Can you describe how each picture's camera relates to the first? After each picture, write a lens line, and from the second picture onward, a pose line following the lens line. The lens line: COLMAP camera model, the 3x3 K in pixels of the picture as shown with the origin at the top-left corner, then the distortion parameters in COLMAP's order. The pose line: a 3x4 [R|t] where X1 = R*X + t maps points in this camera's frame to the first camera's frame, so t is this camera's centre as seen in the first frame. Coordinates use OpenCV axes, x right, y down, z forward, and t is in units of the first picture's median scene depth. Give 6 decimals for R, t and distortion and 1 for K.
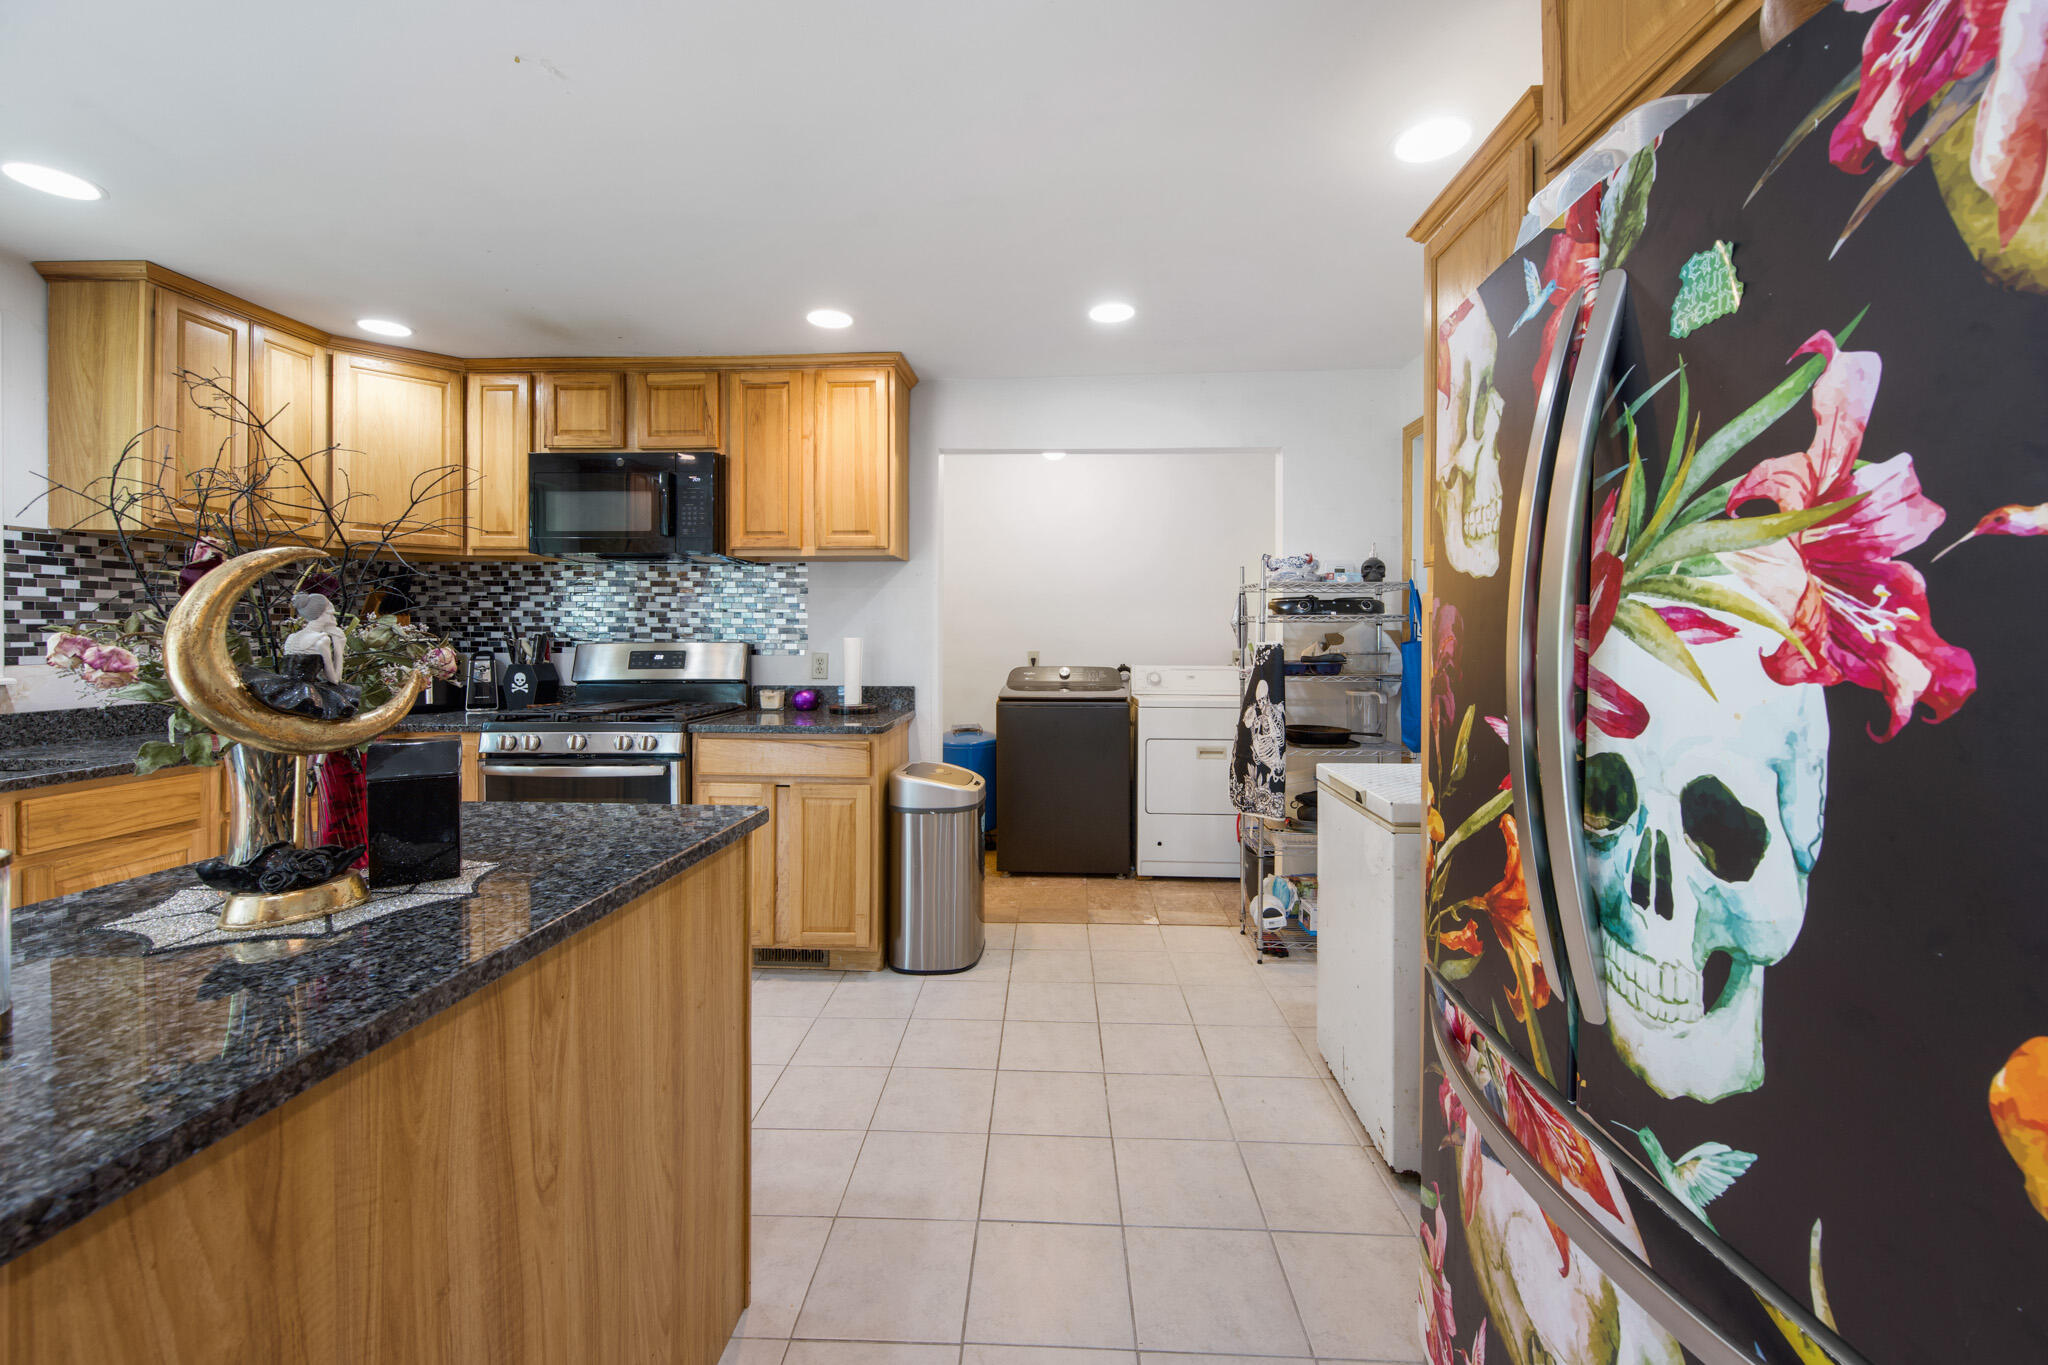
lens RADIAL K [[823.7, 0, 1025.0], [0, 823.7, 639.4], [0, 0, 1]] dist [-0.001534, 0.000450]
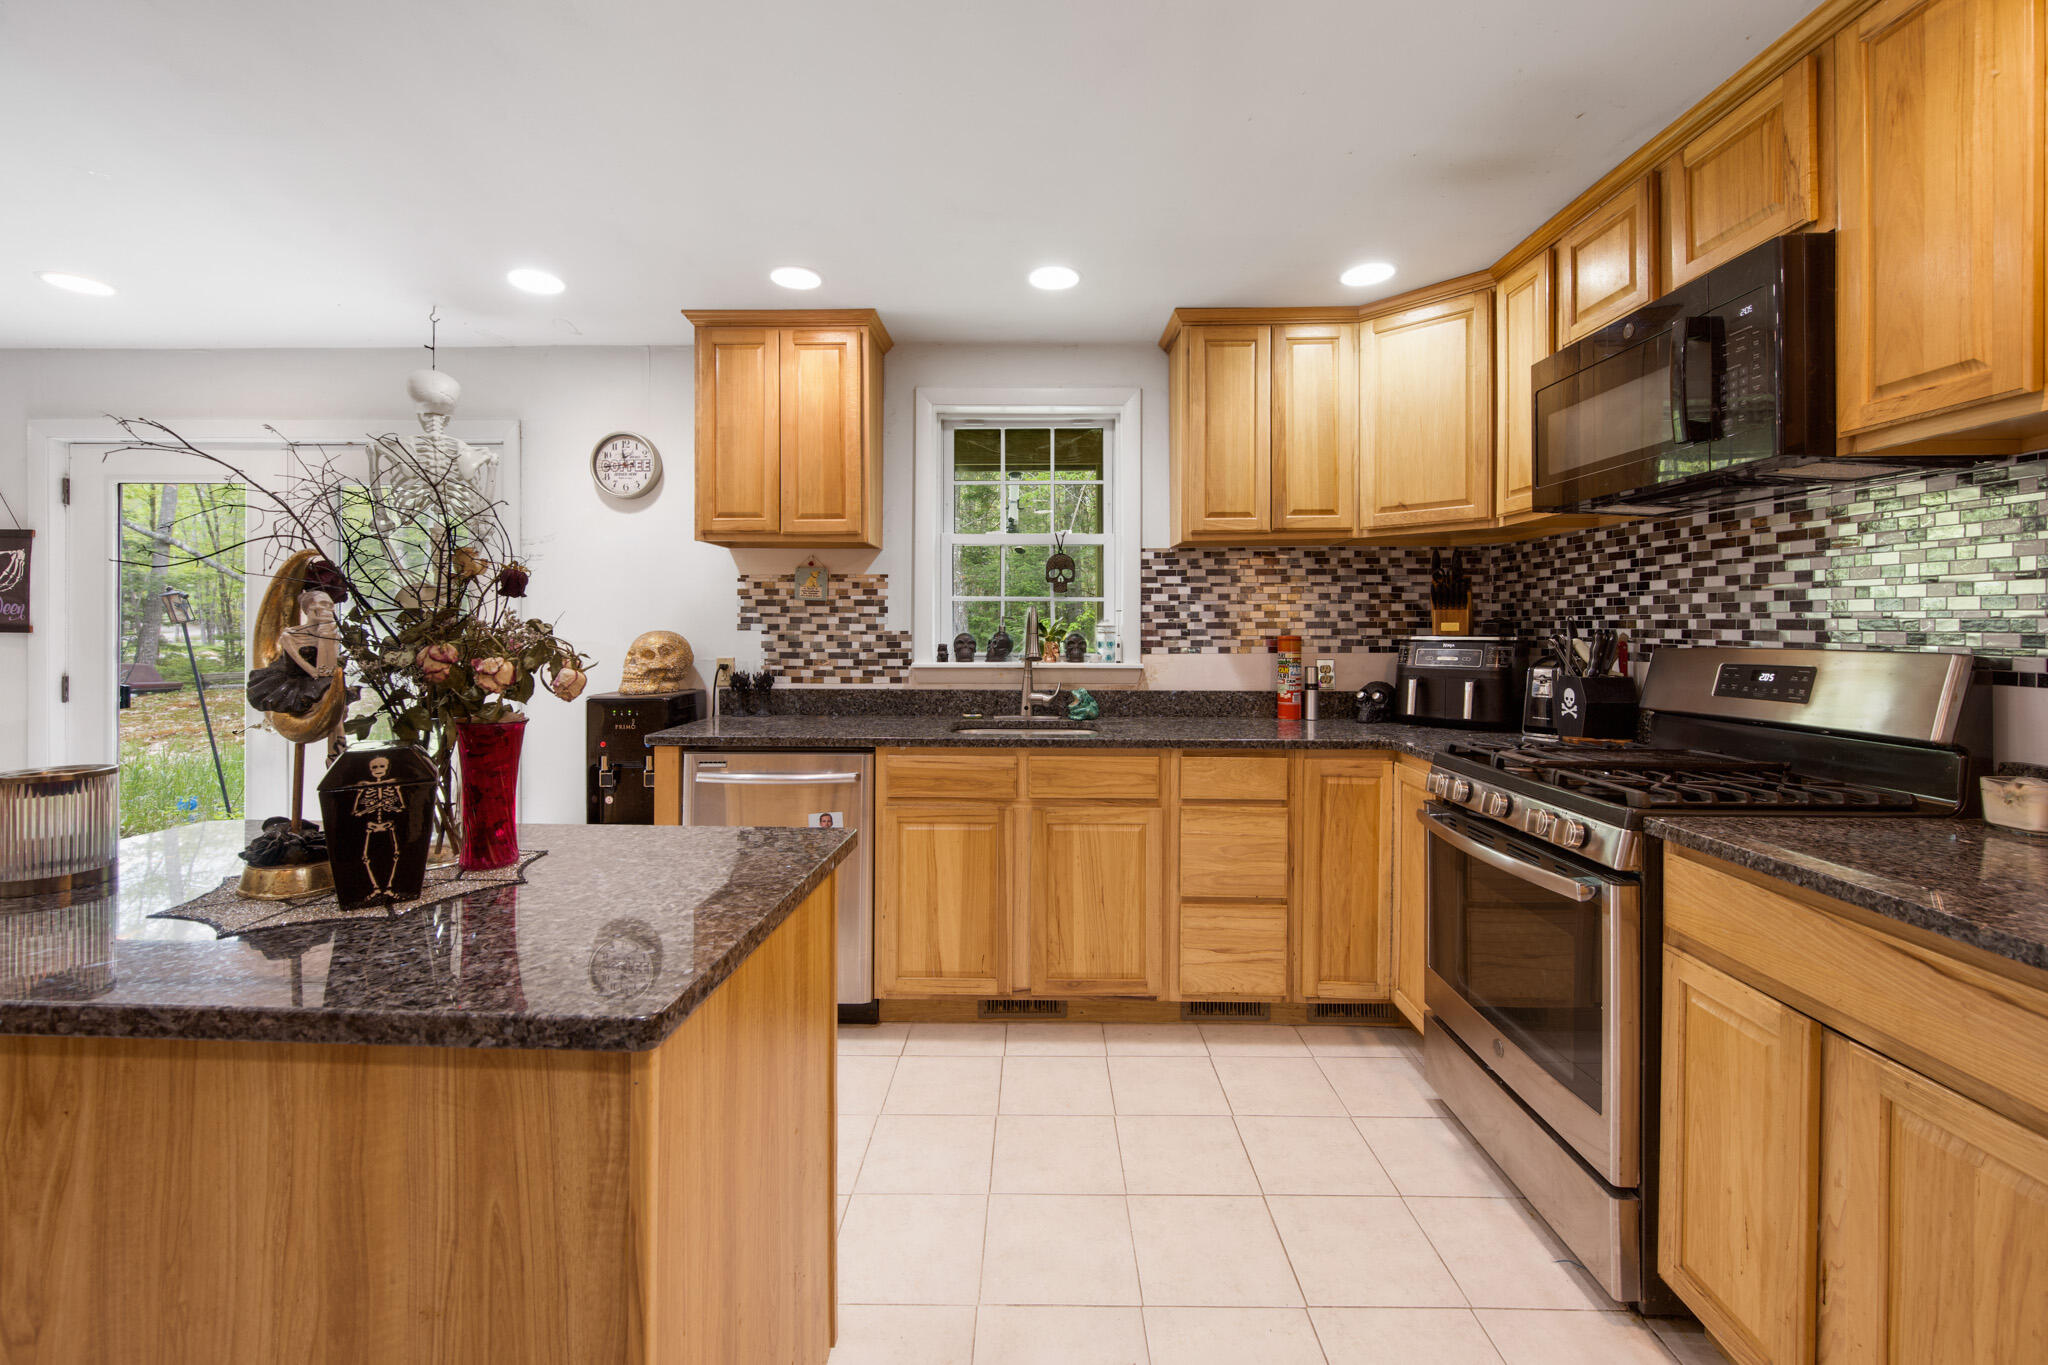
lens RADIAL K [[827.5, 0, 1030.0], [0, 827.5, 630.7], [0, 0, 1]] dist [-0.000498, 0.000225]
pose [[0.030028, 0.002383, -0.999546, 0.071970], [-0.009274, 0.999955, 0.002106, -0.005449], [0.999506, 0.009207, 0.030049, 0.598525]]
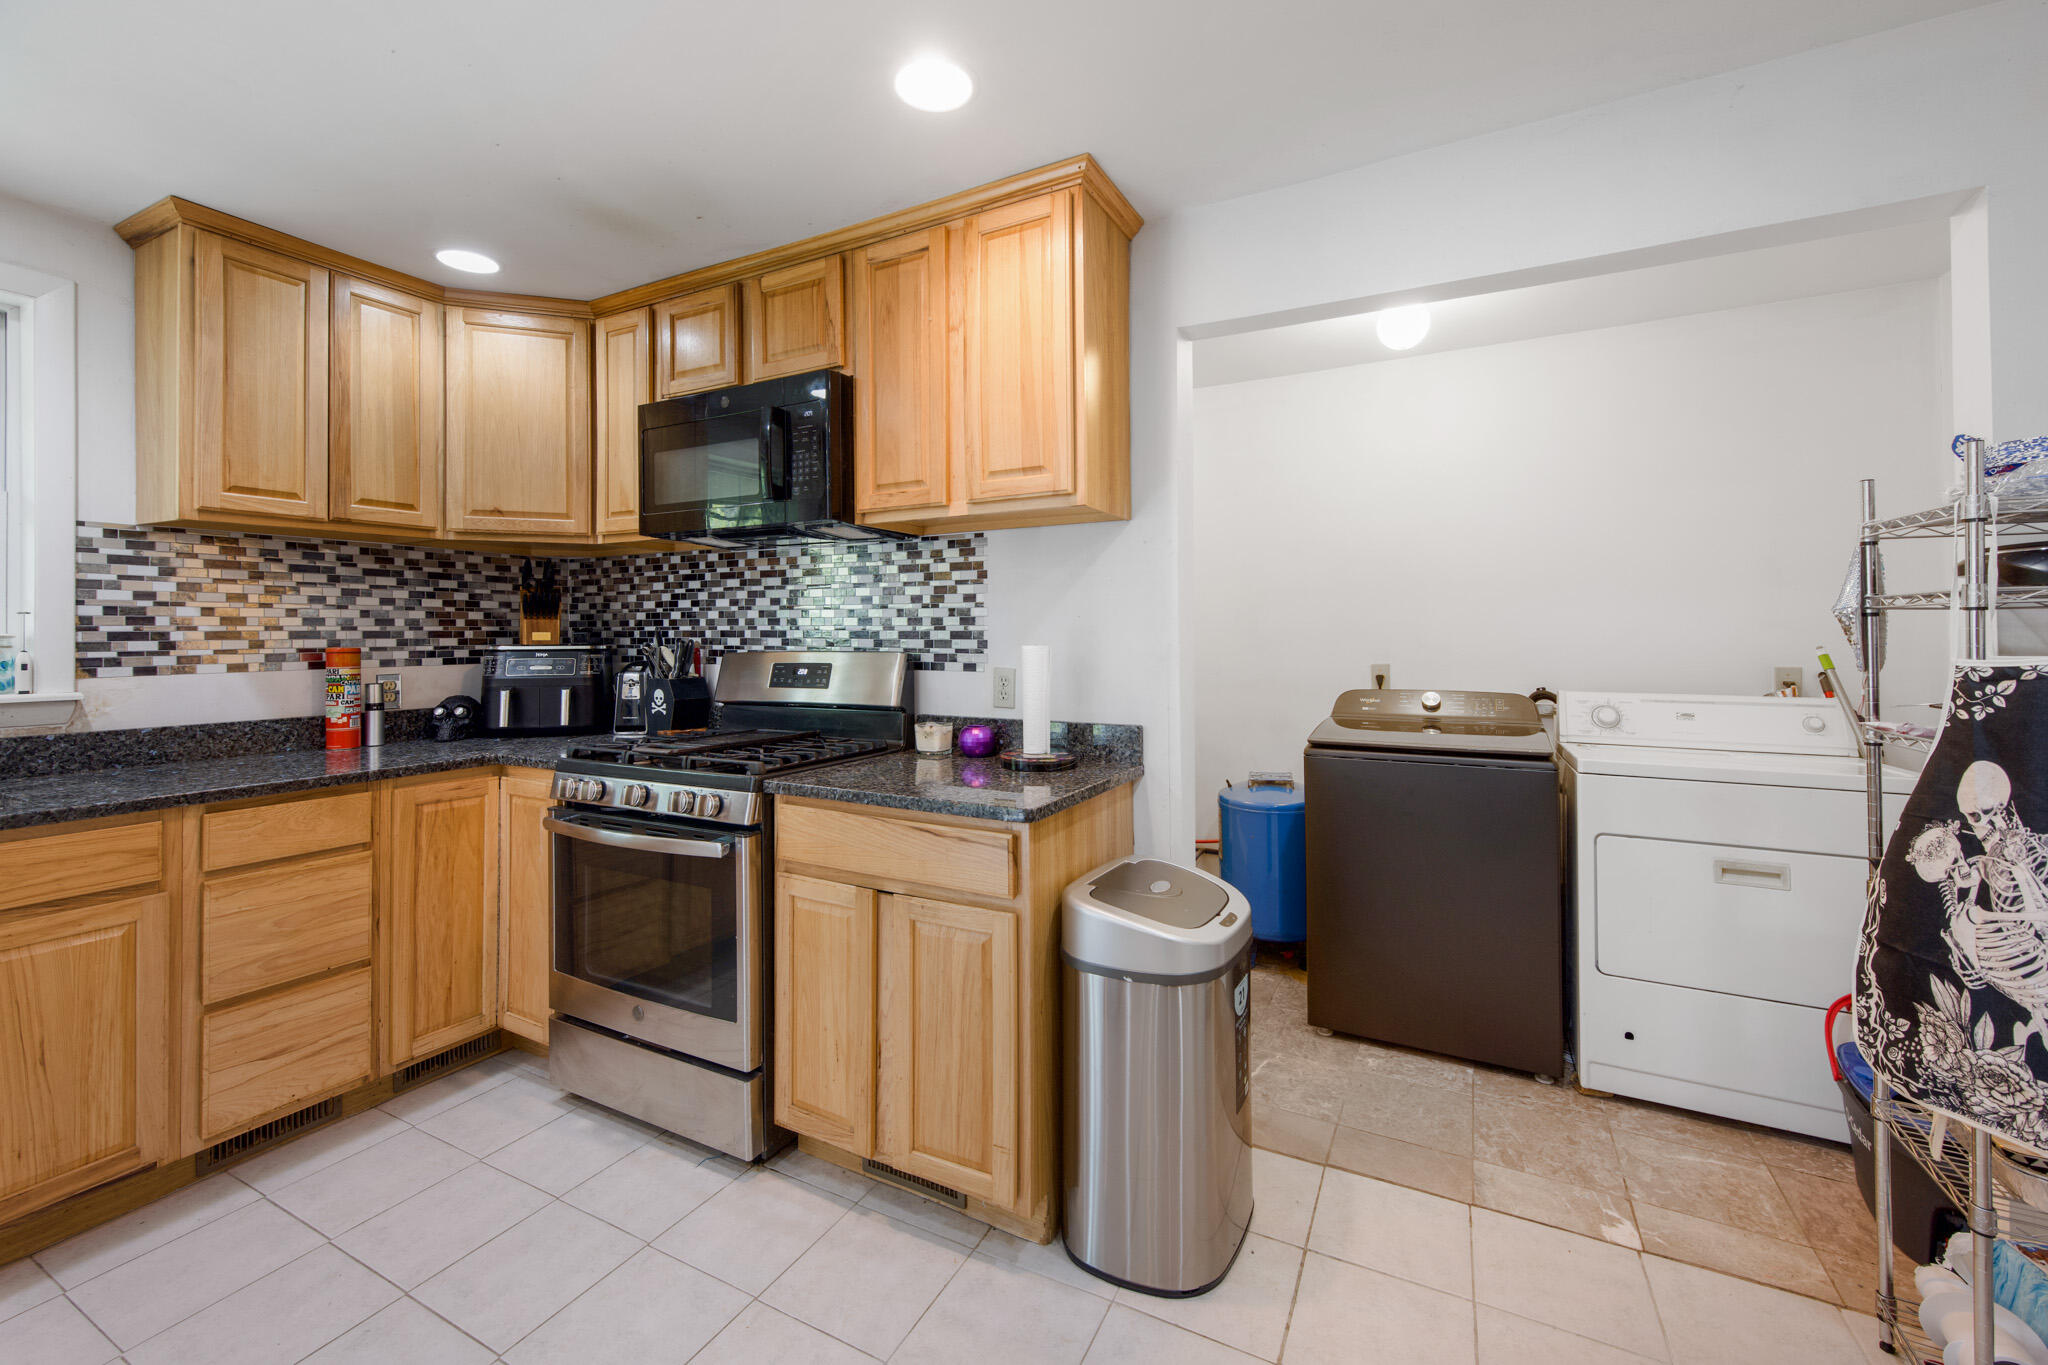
lens RADIAL K [[829.7, 0, 1022.9], [0, 829.7, 629.2], [0, 0, 1]] dist [-0.001092, -0.000185]
pose [[0.905778, -0.007180, -0.423691, 0.052562], [0.000436, 0.999872, -0.016012, -0.005007], [0.423752, 0.014319, 0.905665, 0.477467]]
